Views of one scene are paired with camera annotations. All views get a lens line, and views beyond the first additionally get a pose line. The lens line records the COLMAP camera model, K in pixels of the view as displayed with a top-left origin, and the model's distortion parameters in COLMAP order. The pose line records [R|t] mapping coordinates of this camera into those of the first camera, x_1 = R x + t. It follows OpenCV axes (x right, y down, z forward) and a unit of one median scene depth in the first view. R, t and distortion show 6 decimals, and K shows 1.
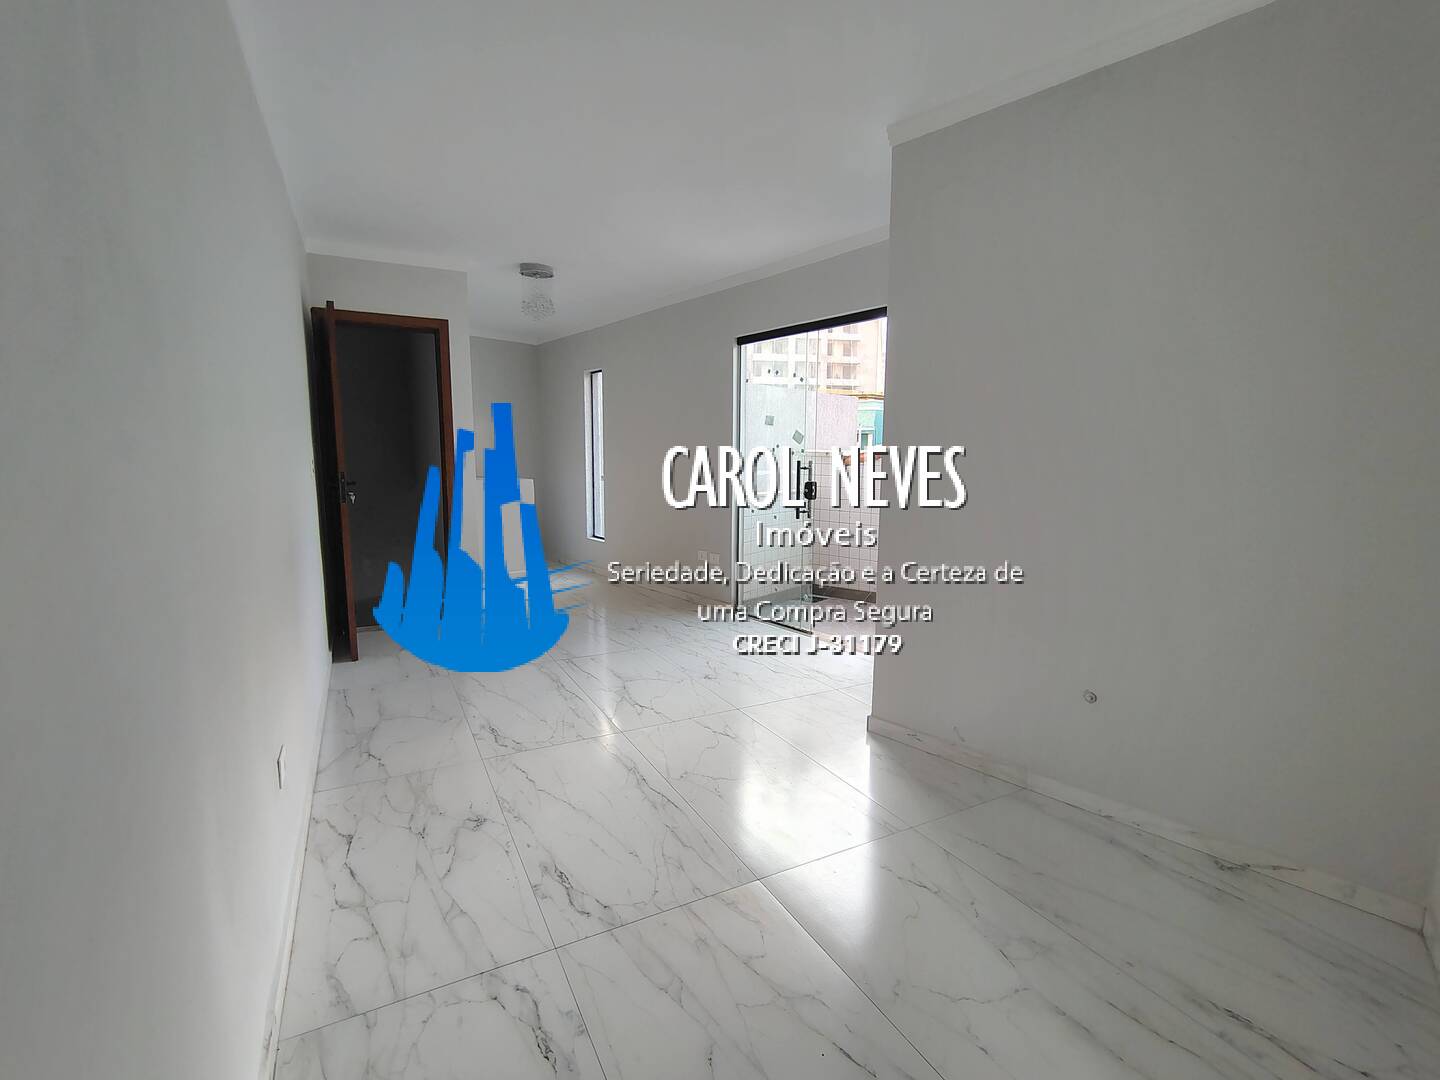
lens RADIAL K [[676.5, 0, 719.5], [0, 676.5, 535.4], [0, 0, 1]] dist [-0.007331, 0.006581]
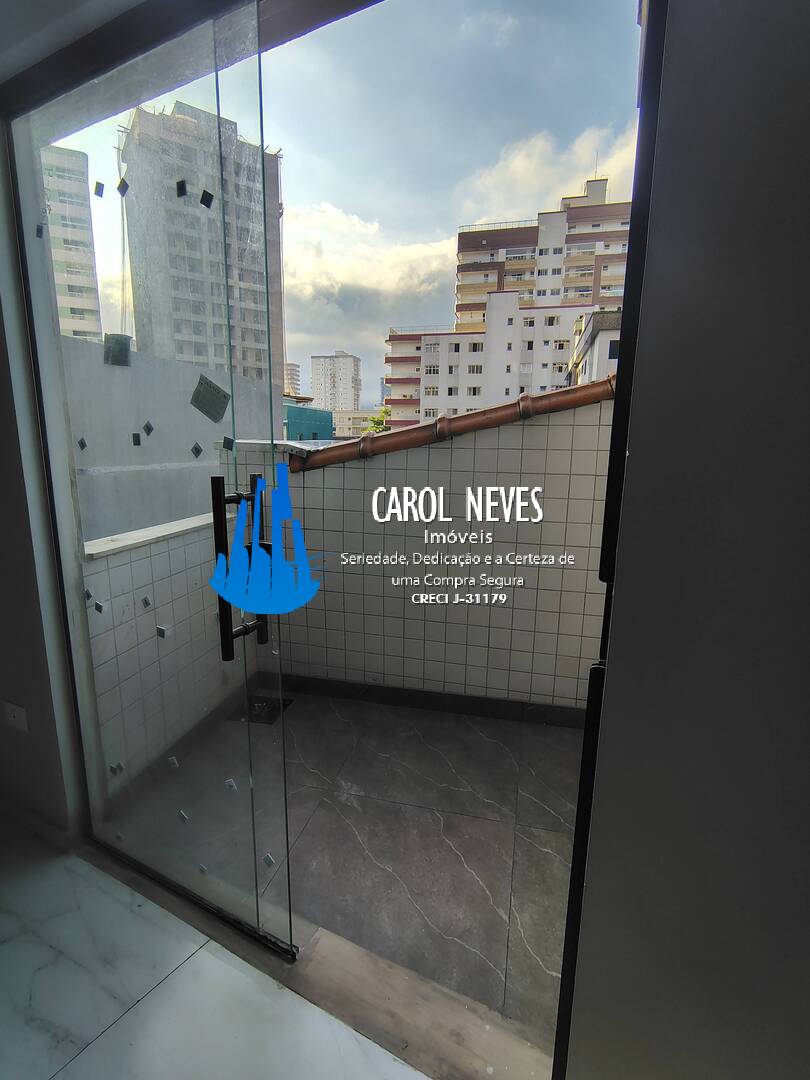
lens RADIAL K [[507.4, 0, 399.9], [0, 507.4, 541.5], [0, 0, 1]] dist [-0.007331, 0.006581]
pose [[0.902836, -0.080090, 0.422461, 0.147264], [0.048872, 0.995247, 0.084236, -0.153375], [-0.427199, -0.055405, 0.902458, 1.206350]]
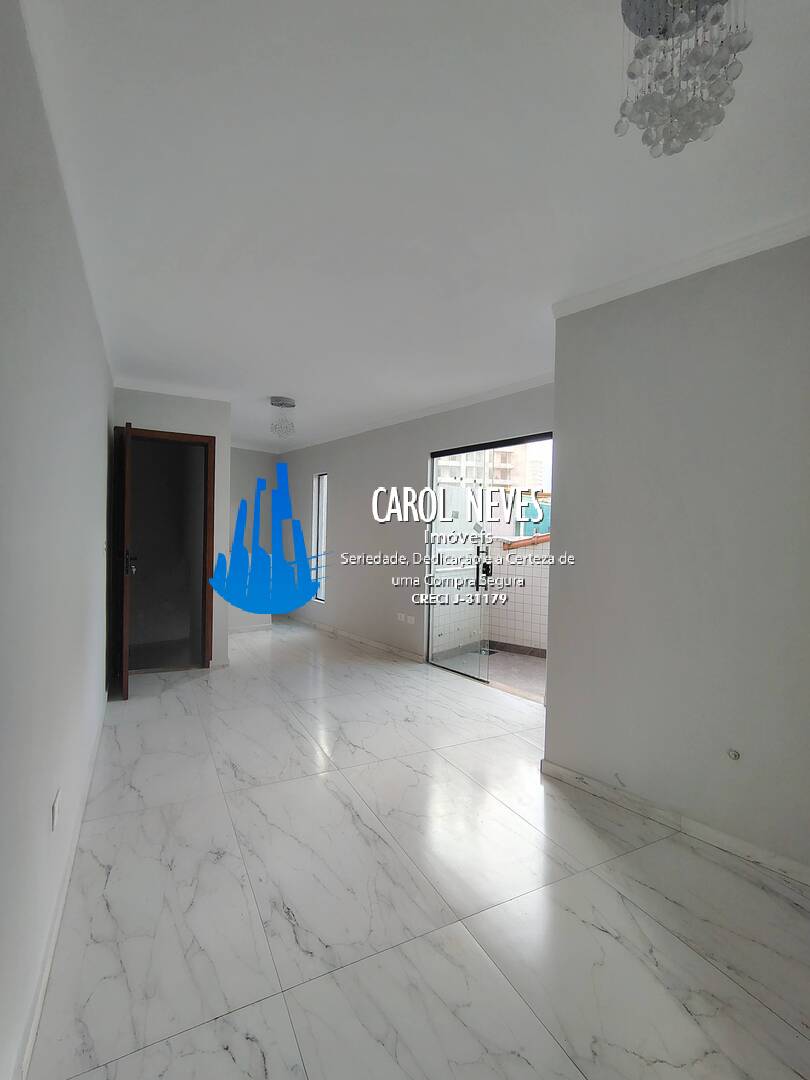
lens RADIAL K [[507.4, 0, 403.8], [0, 507.4, 533.3], [0, 0, 1]] dist [-0.007331, 0.006581]
pose [[0.999835, 0.015838, -0.008906, -0.028167], [-0.016780, 0.992856, -0.118129, -0.027569], [0.006972, 0.118259, 0.992958, 0.047337]]
